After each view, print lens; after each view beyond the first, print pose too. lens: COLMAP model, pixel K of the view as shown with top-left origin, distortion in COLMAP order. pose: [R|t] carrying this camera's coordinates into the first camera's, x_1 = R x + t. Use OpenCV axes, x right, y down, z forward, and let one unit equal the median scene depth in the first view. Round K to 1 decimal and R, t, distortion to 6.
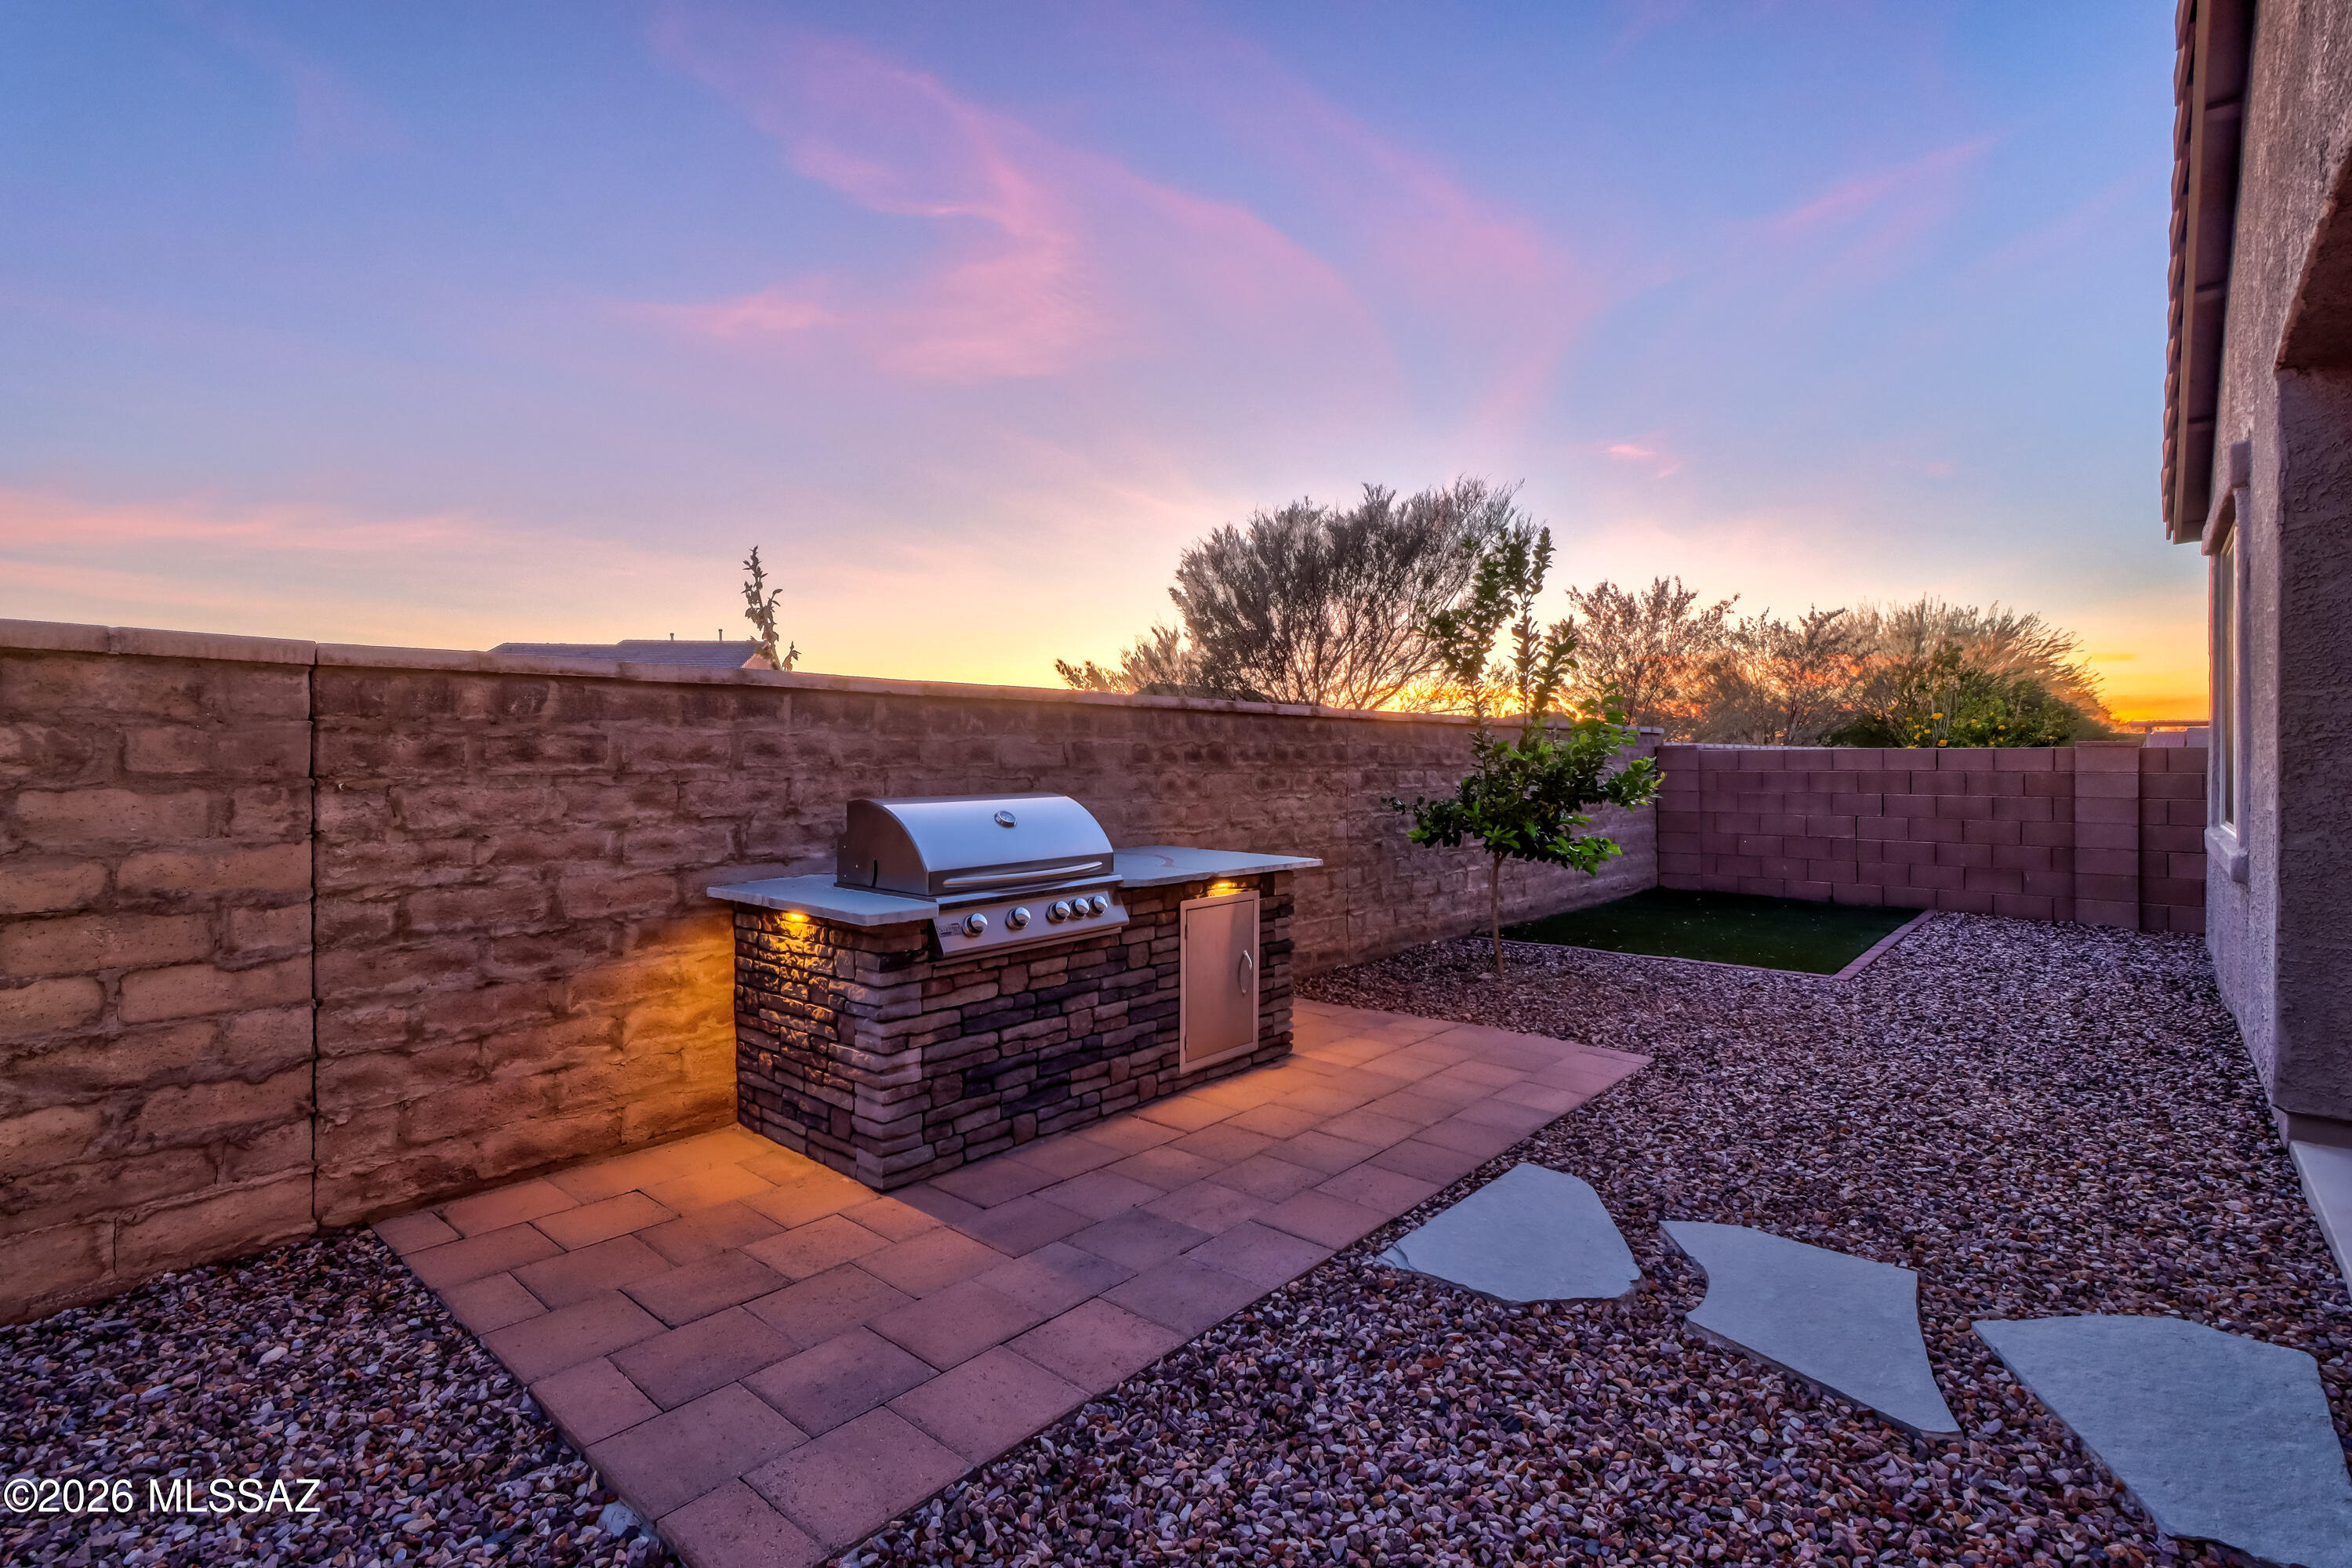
lens RADIAL K [[1091.1, 0, 1176.7], [0, 1091.1, 762.6], [0, 0, 1]] dist [0.003138, -0.000276]
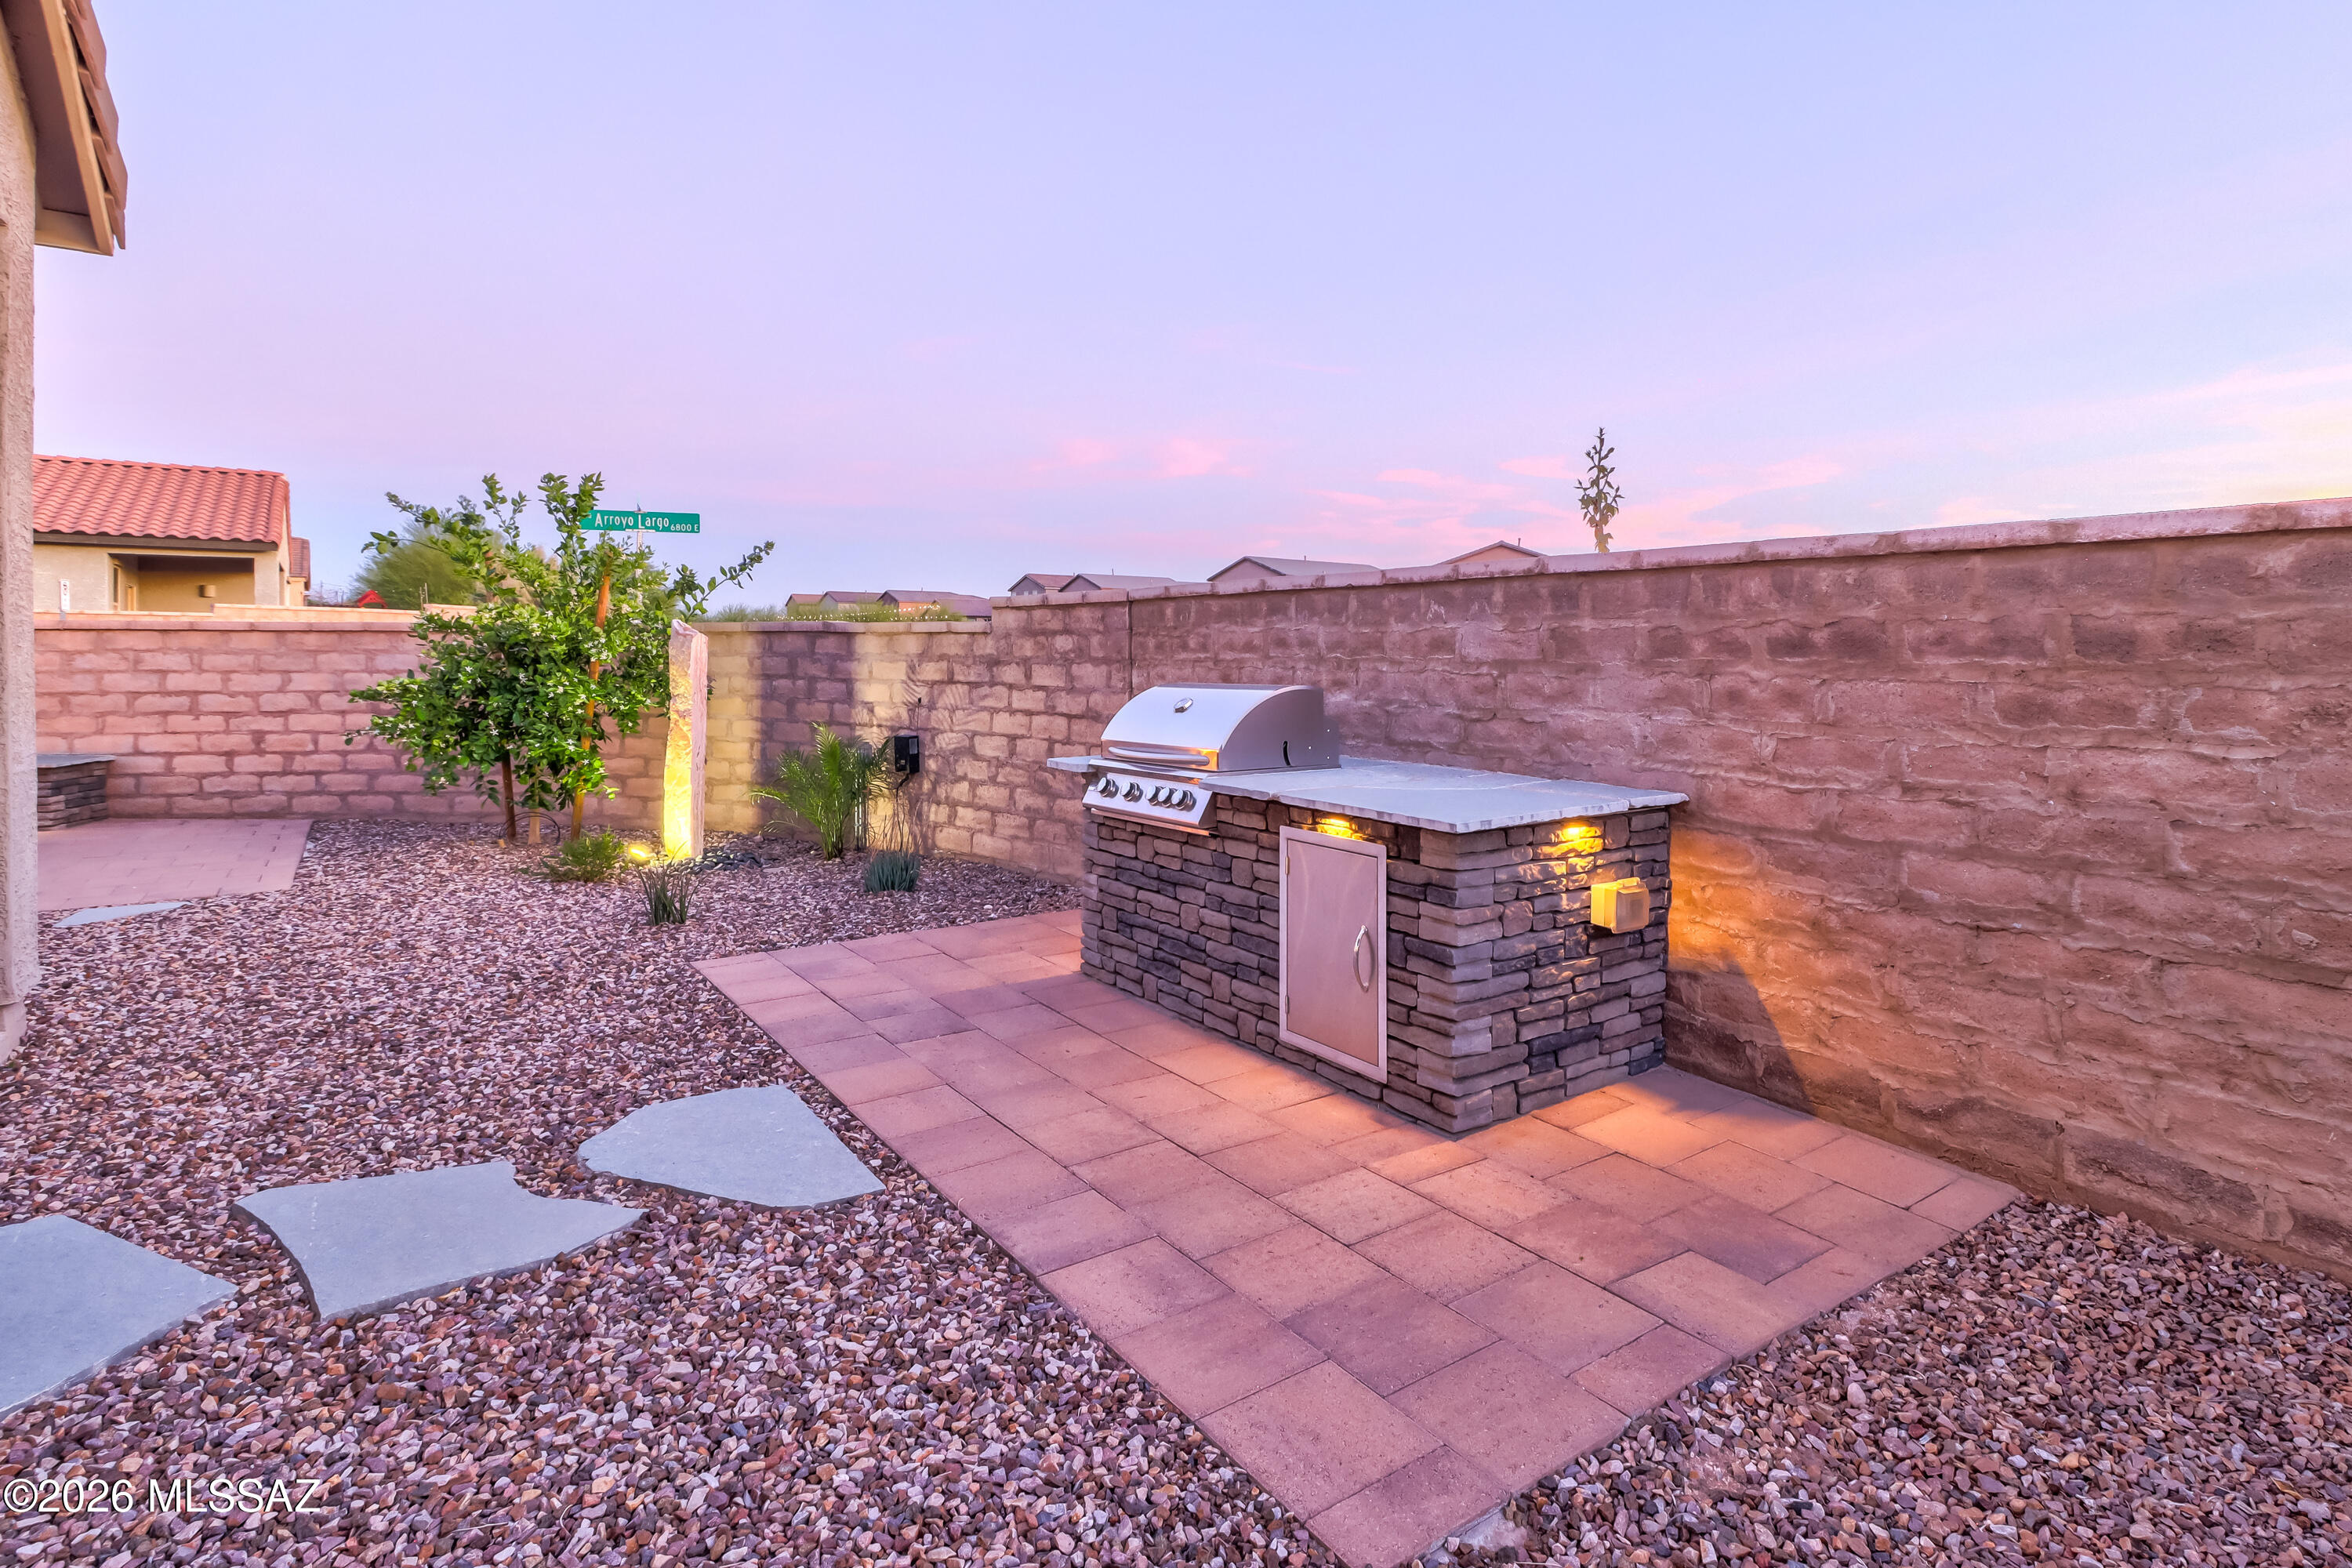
lens RADIAL K [[1262.6, 0, 1310.8], [0, 1262.6, 667.7], [0, 0, 1]] dist [0.000911, -0.000932]
pose [[-0.188101, 0.011161, -0.982086, 1.005055], [-0.007590, 0.999889, 0.012817, -0.002225], [0.982120, 0.009865, -0.187996, 1.312224]]
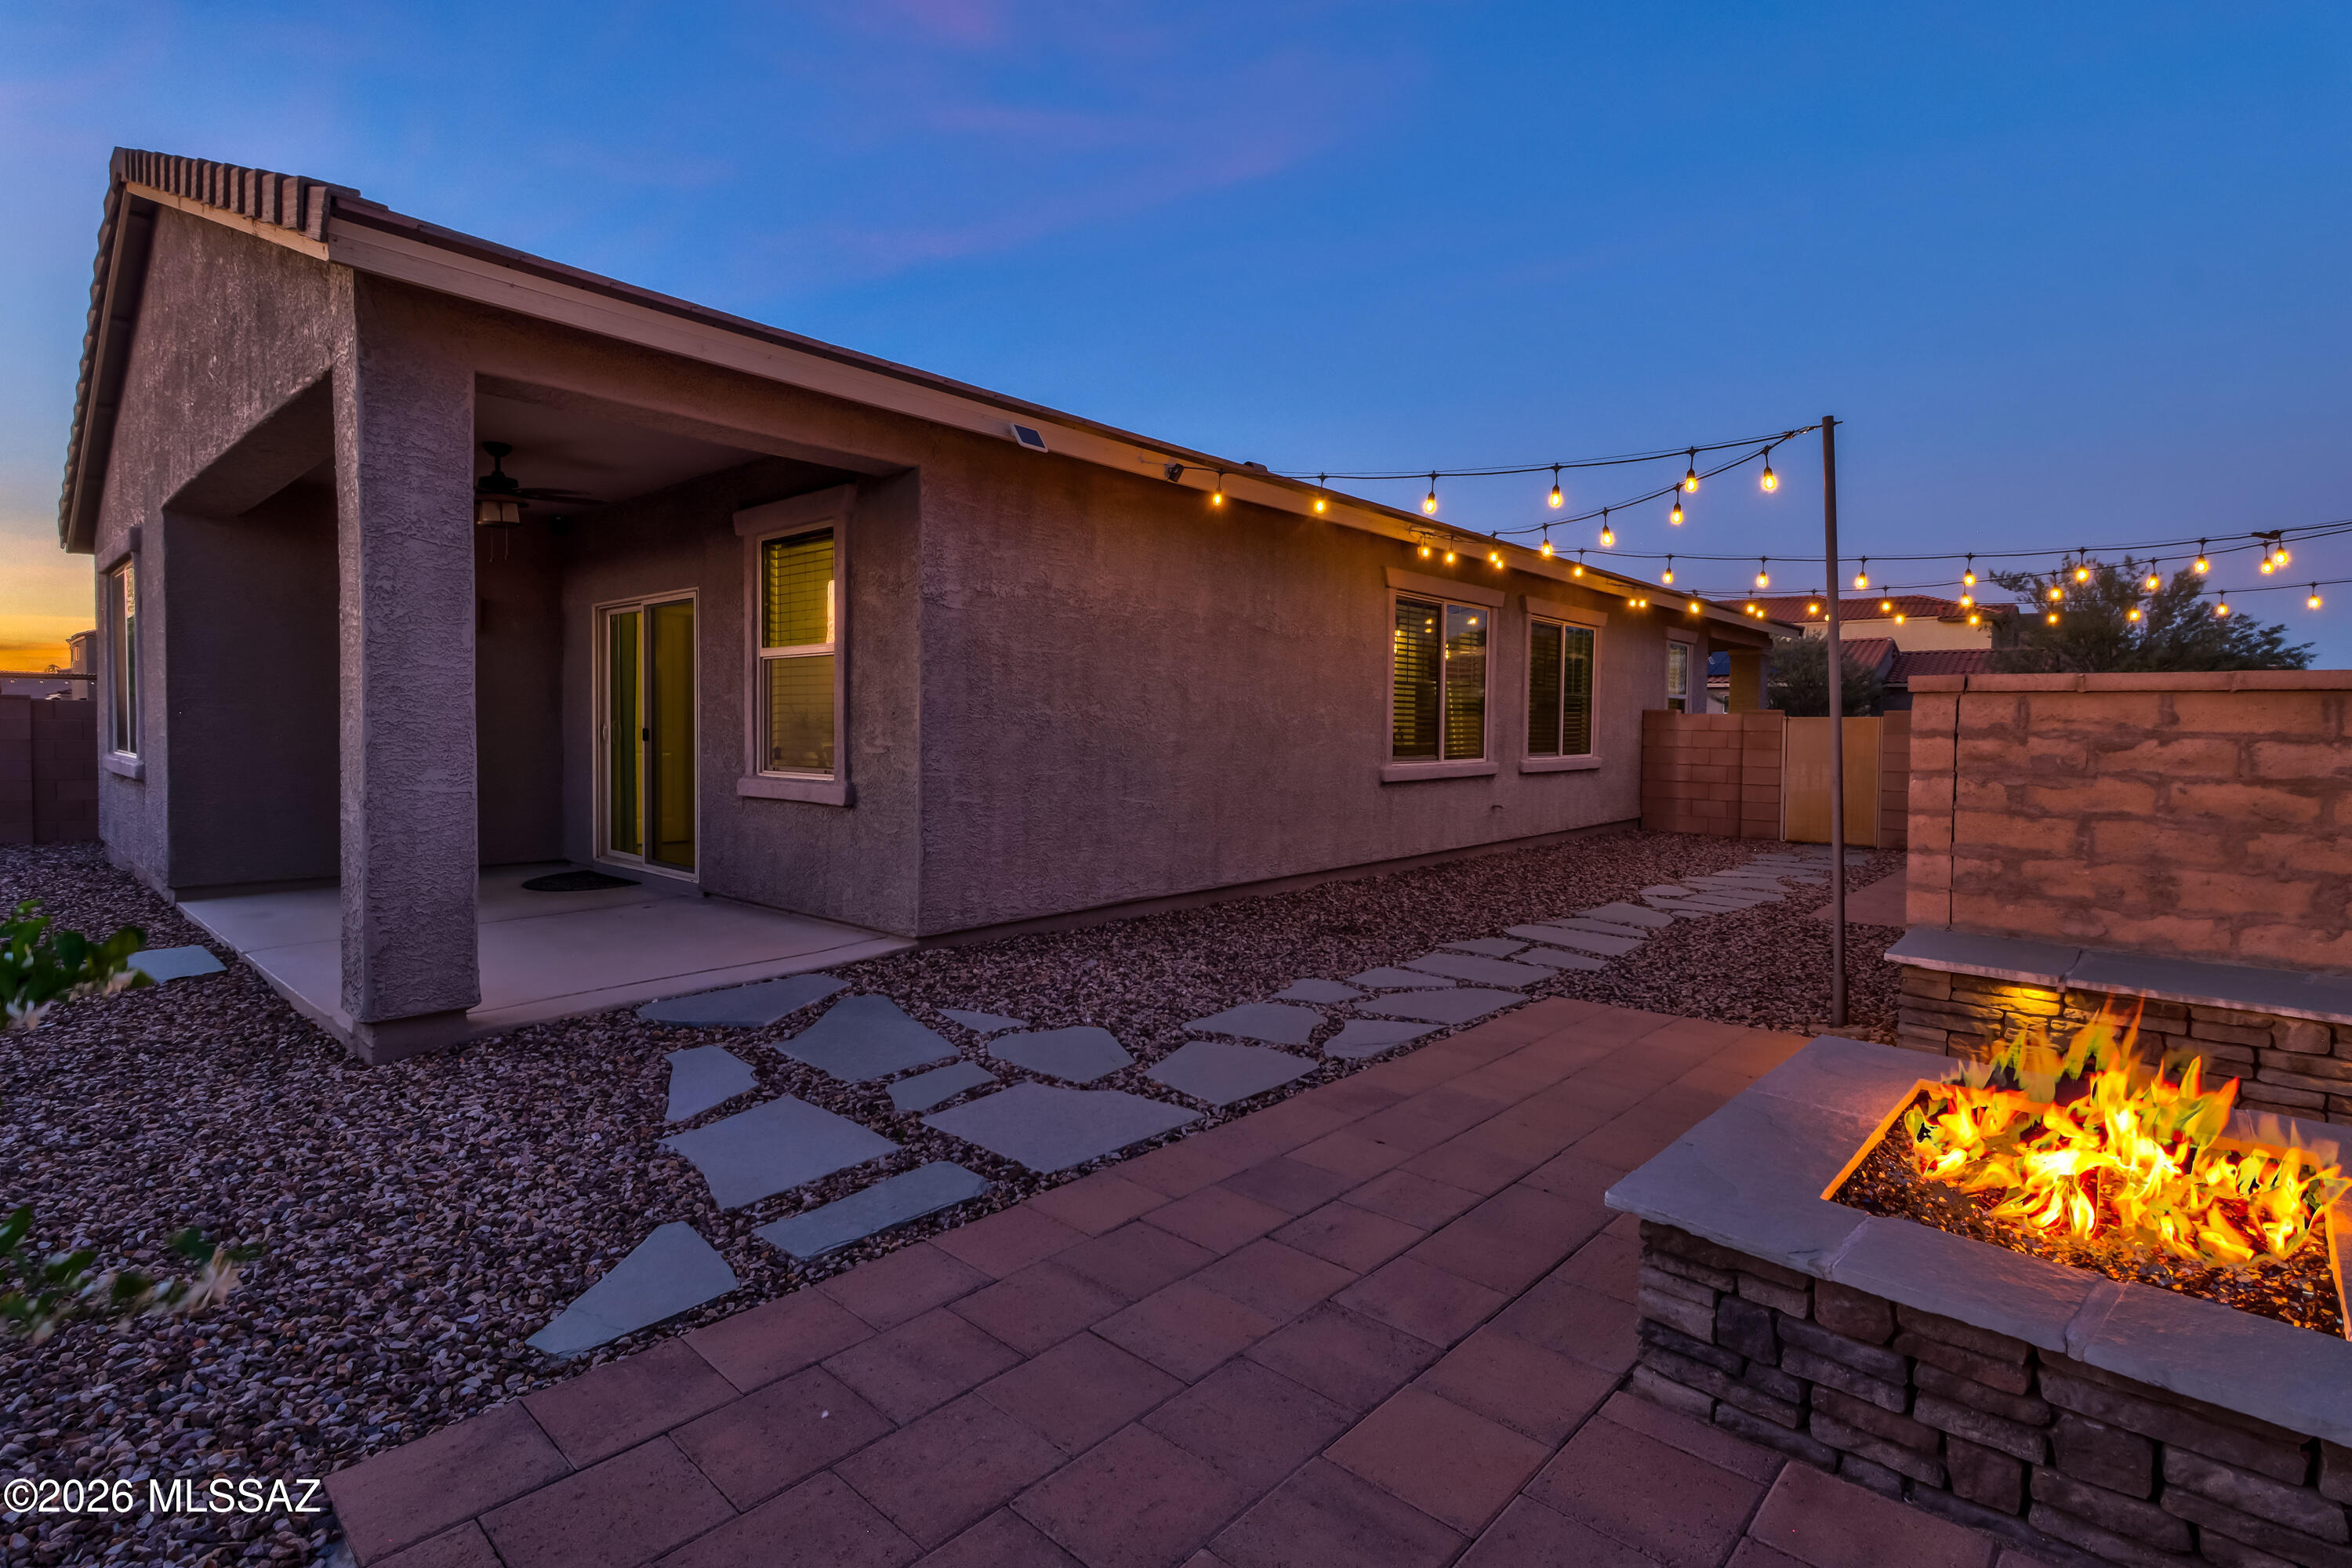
lens RADIAL K [[1091.1, 0, 1156.8], [0, 1091.1, 748.5], [0, 0, 1]] dist [0.003138, -0.000276]
pose [[0.009436, -0.024392, 0.999658, -0.884654], [-0.006737, 0.999678, 0.024456, 0.006345], [-0.999933, -0.006966, 0.009269, -0.747066]]
